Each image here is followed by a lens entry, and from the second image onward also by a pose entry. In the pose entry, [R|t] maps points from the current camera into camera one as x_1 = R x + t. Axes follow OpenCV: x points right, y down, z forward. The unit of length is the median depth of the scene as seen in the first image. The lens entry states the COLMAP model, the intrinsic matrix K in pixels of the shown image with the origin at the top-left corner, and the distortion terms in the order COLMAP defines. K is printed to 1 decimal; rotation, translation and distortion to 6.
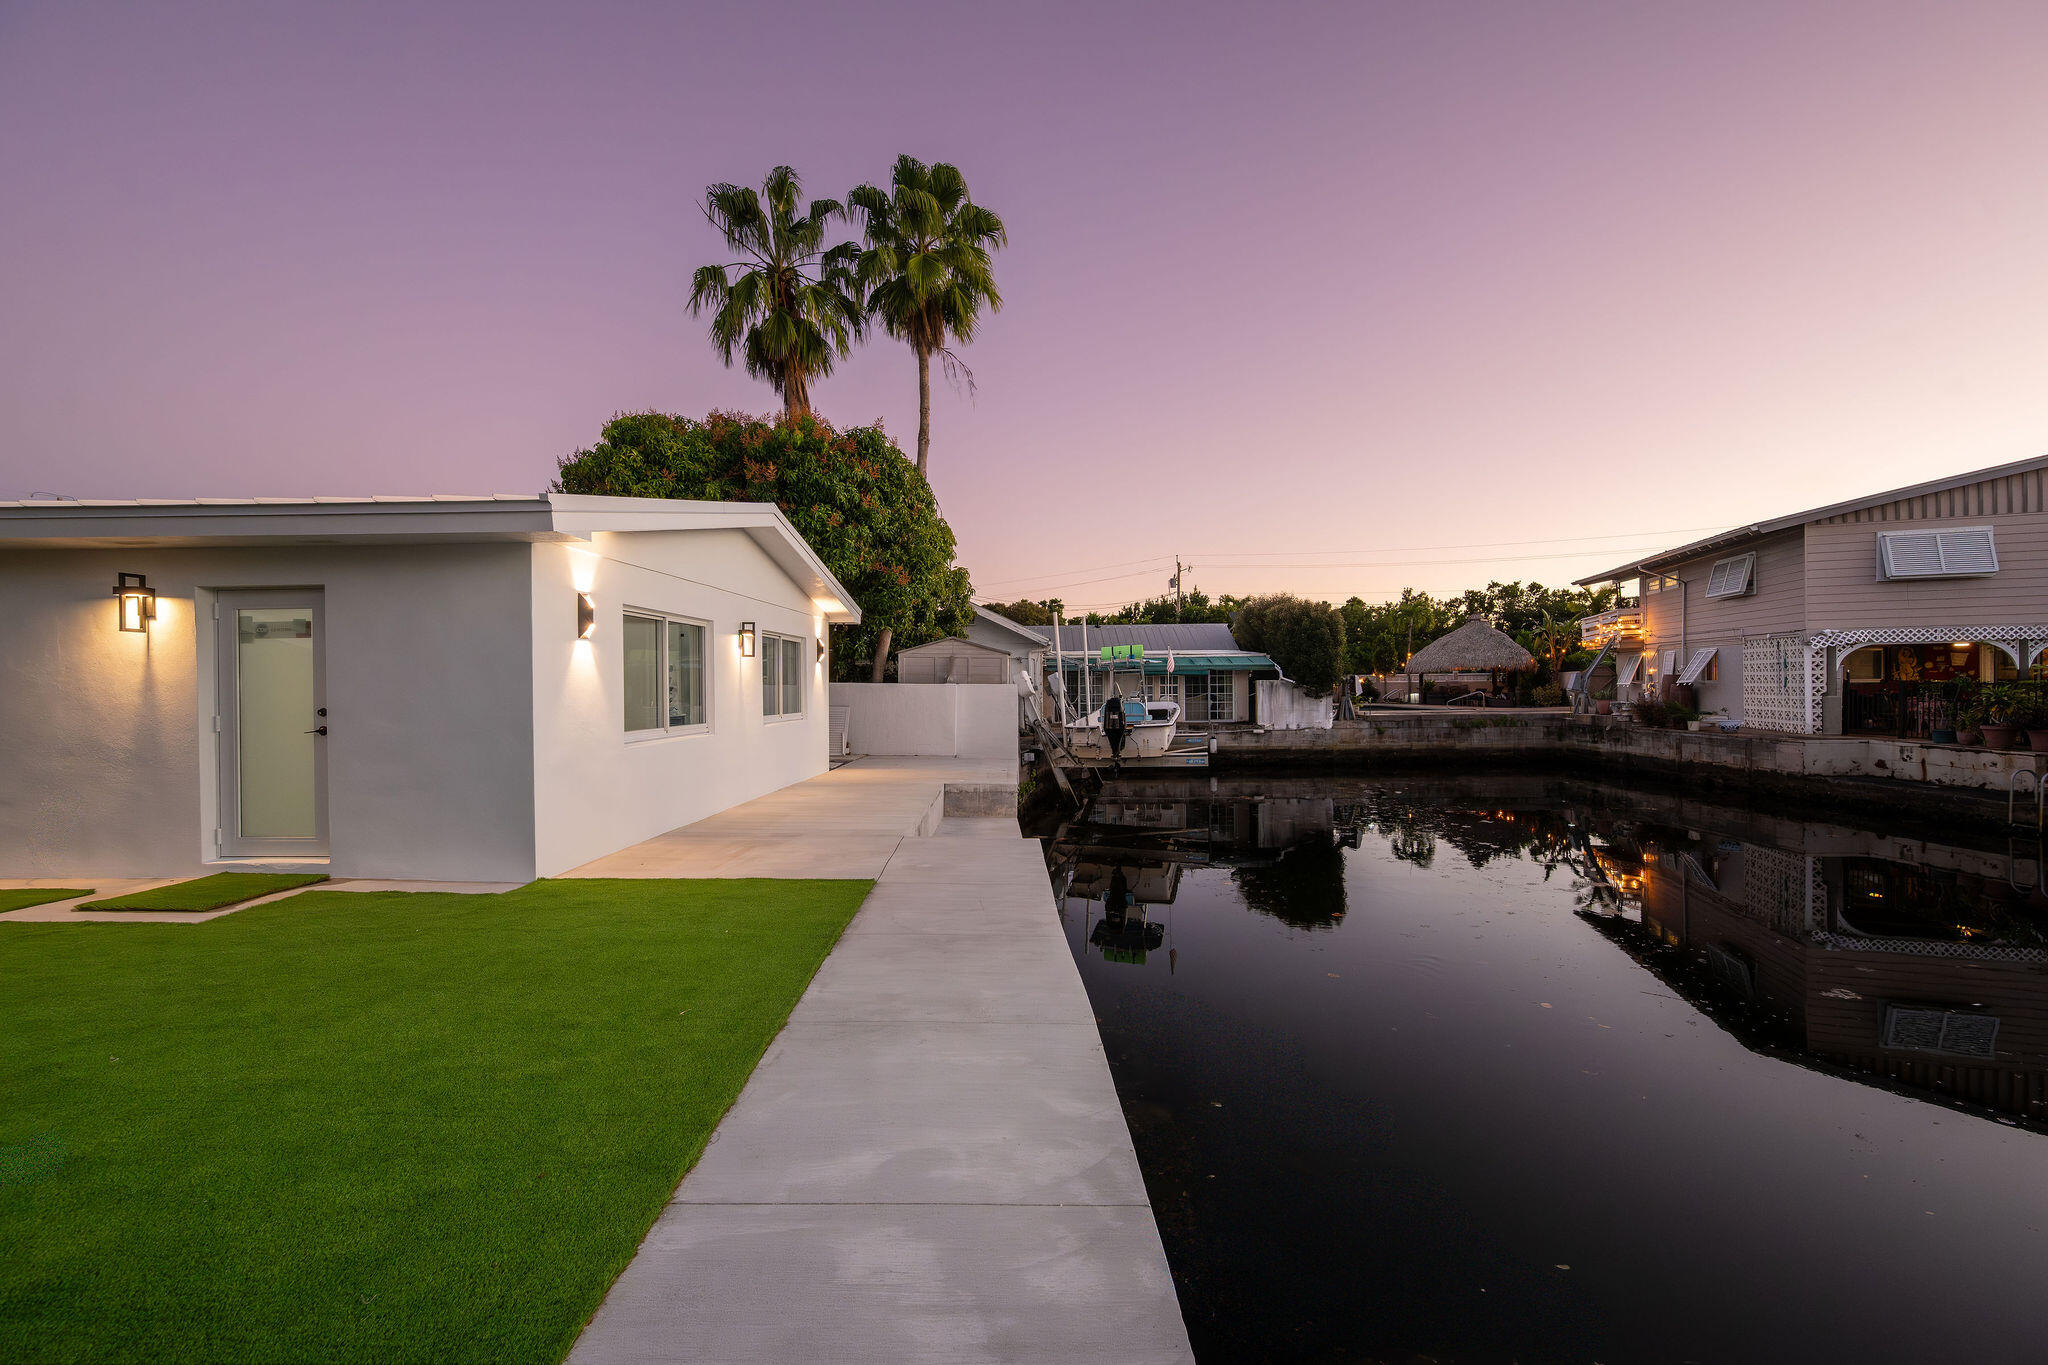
lens RADIAL K [[803.9, 0, 1025.9], [0, 803.9, 689.7], [0, 0, 1]] dist [-0.000576, 0.000164]
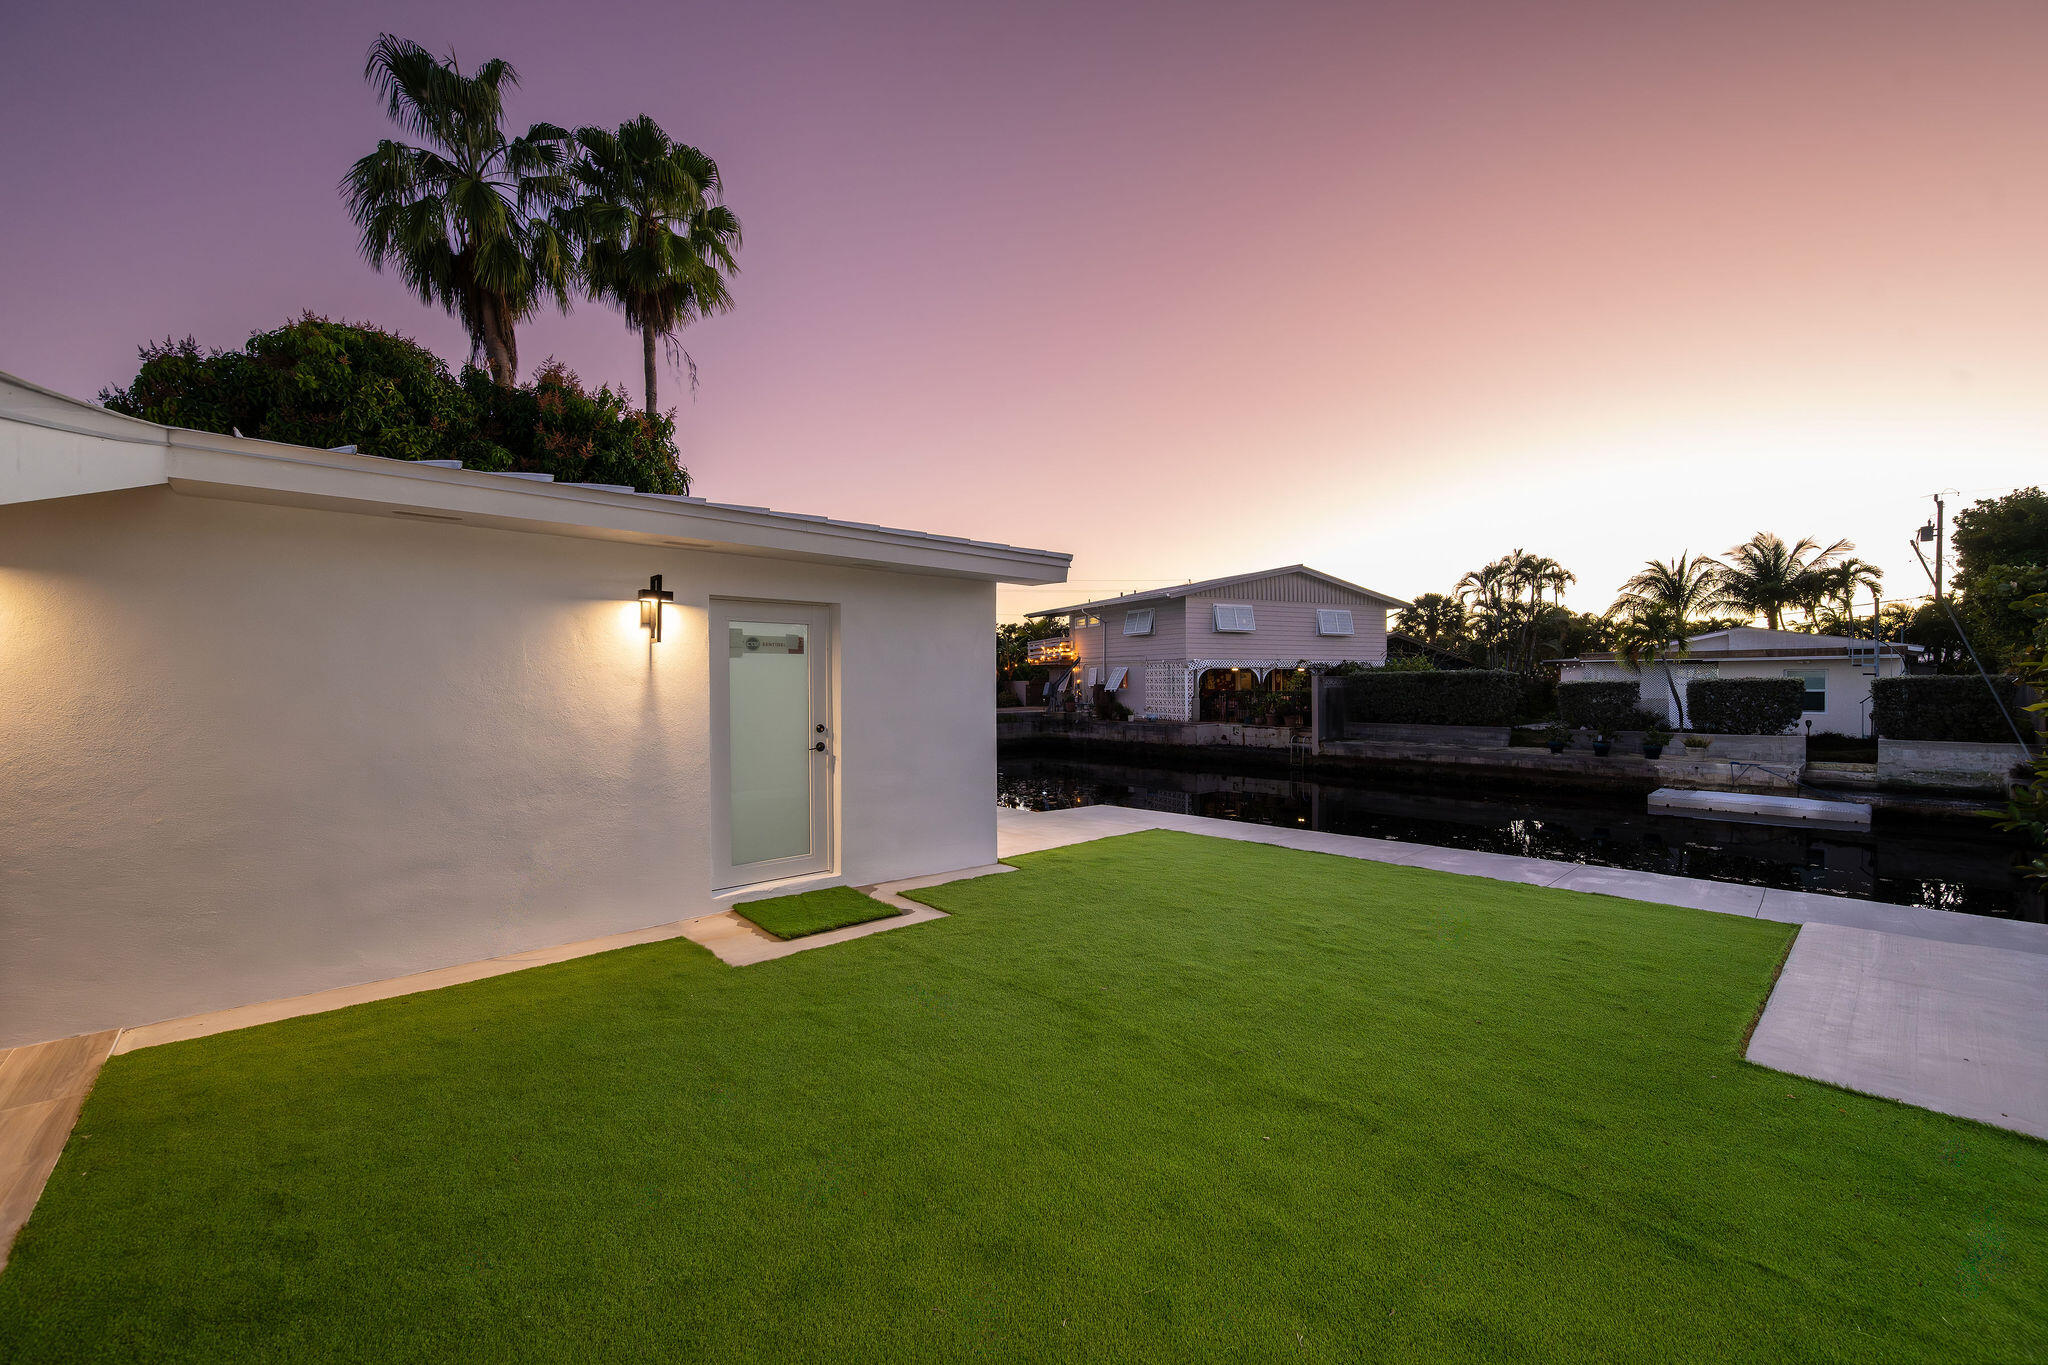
lens RADIAL K [[803.9, 0, 1041.2], [0, 803.9, 689.1], [0, 0, 1]] dist [-0.000576, 0.000164]
pose [[0.712806, 0.002210, 0.701358, -0.527921], [0.001084, 0.999990, -0.004252, -0.006468], [-0.701361, 0.003791, 0.712797, 0.033499]]
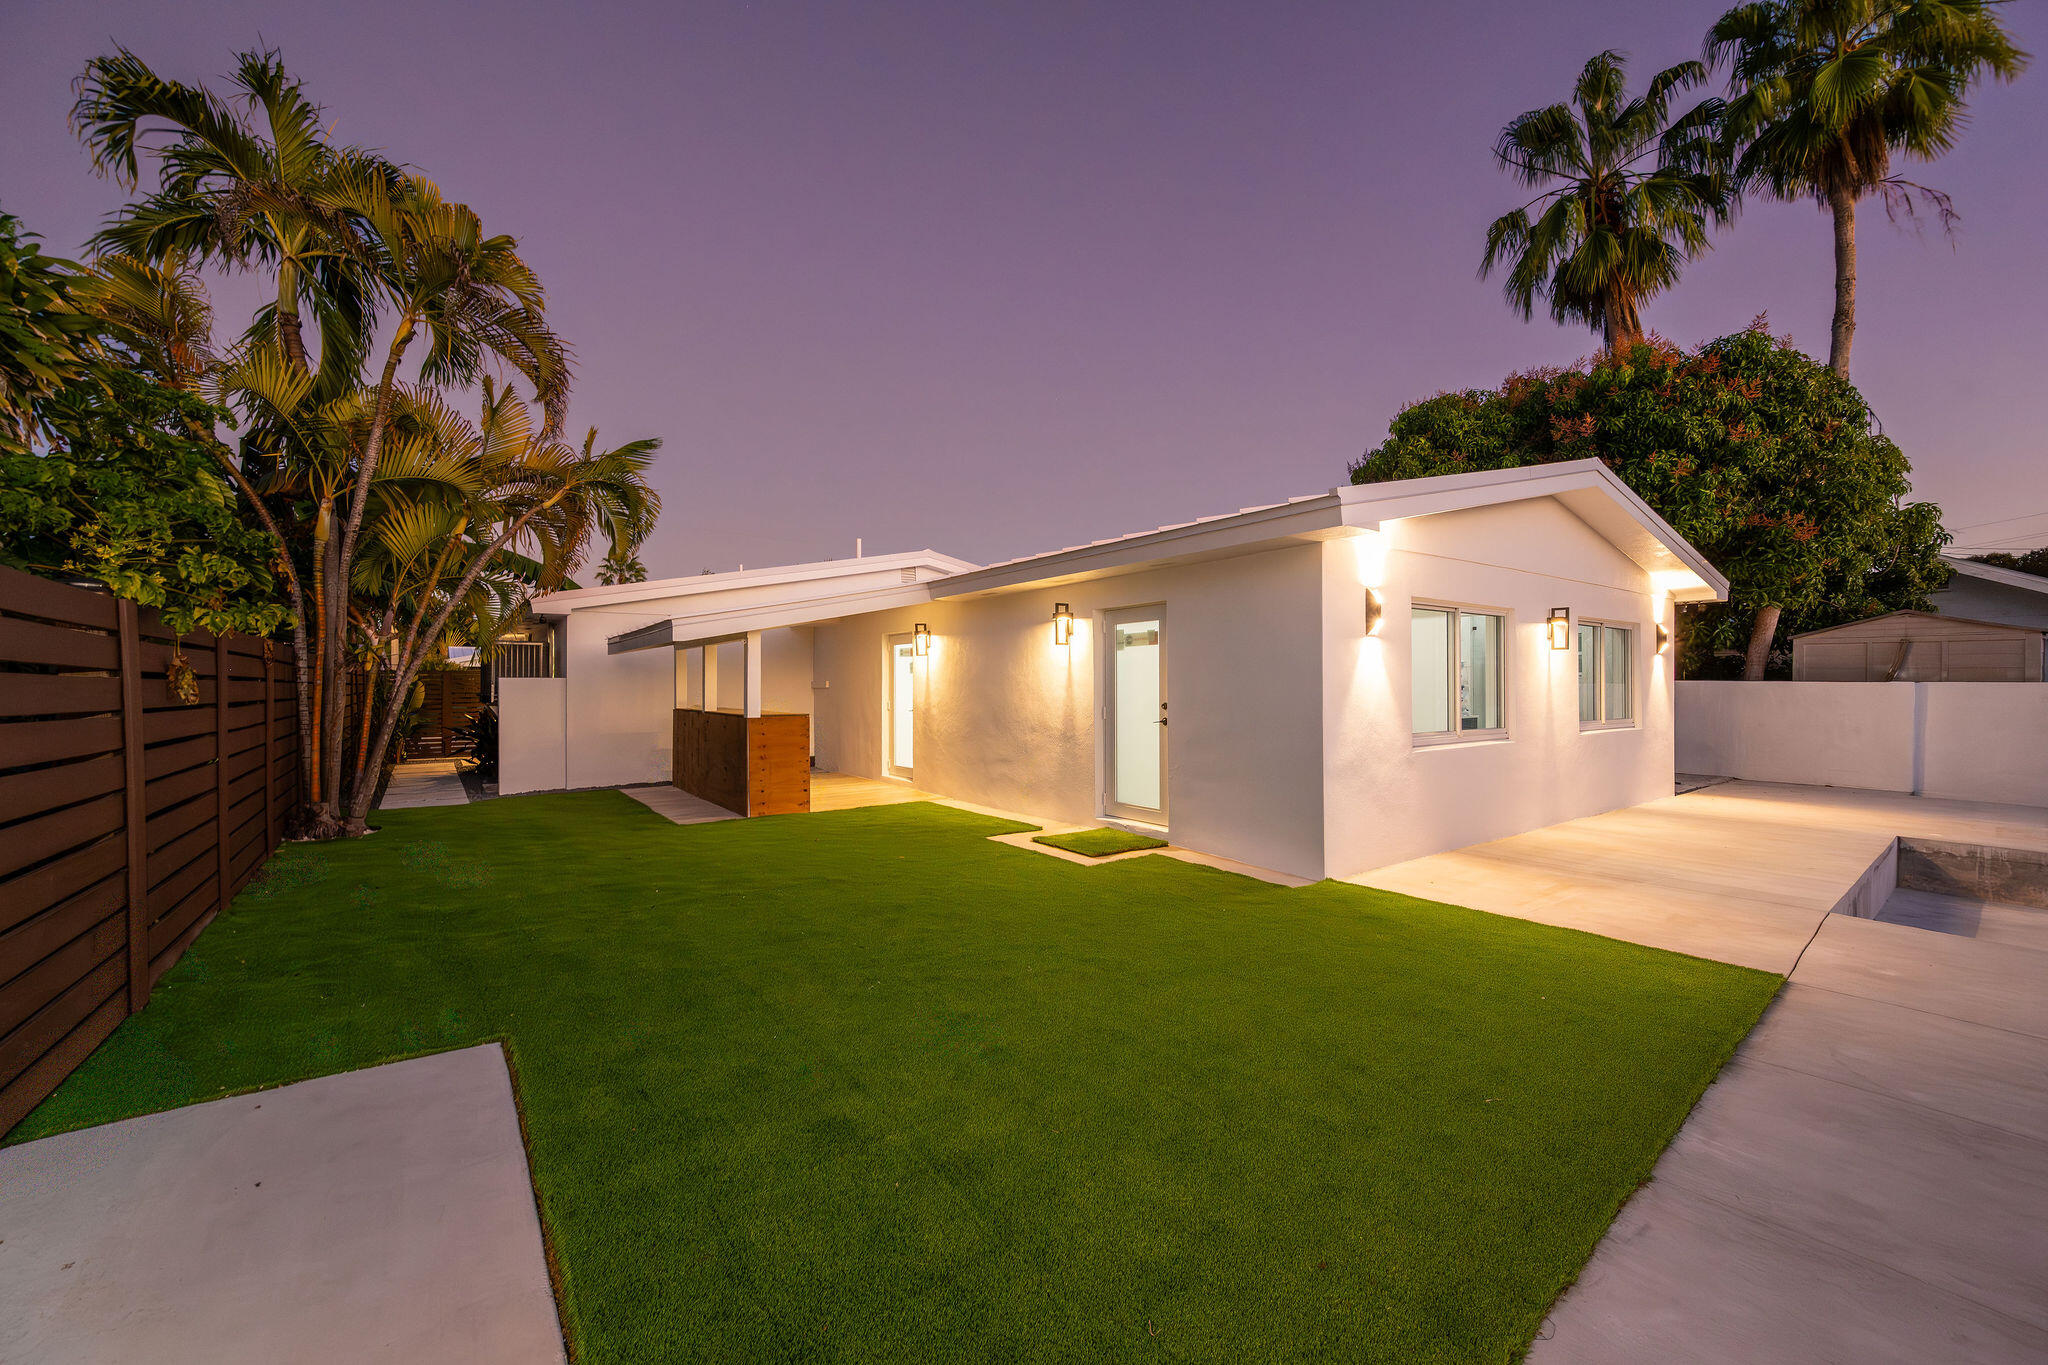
lens RADIAL K [[803.9, 0, 1032.0], [0, 803.9, 687.5], [0, 0, 1]] dist [-0.000576, 0.000164]
pose [[0.621149, 0.004927, -0.783677, -0.020492], [-0.005166, 0.999984, 0.002193, -0.000456], [0.783676, 0.002687, 0.621164, 0.036000]]
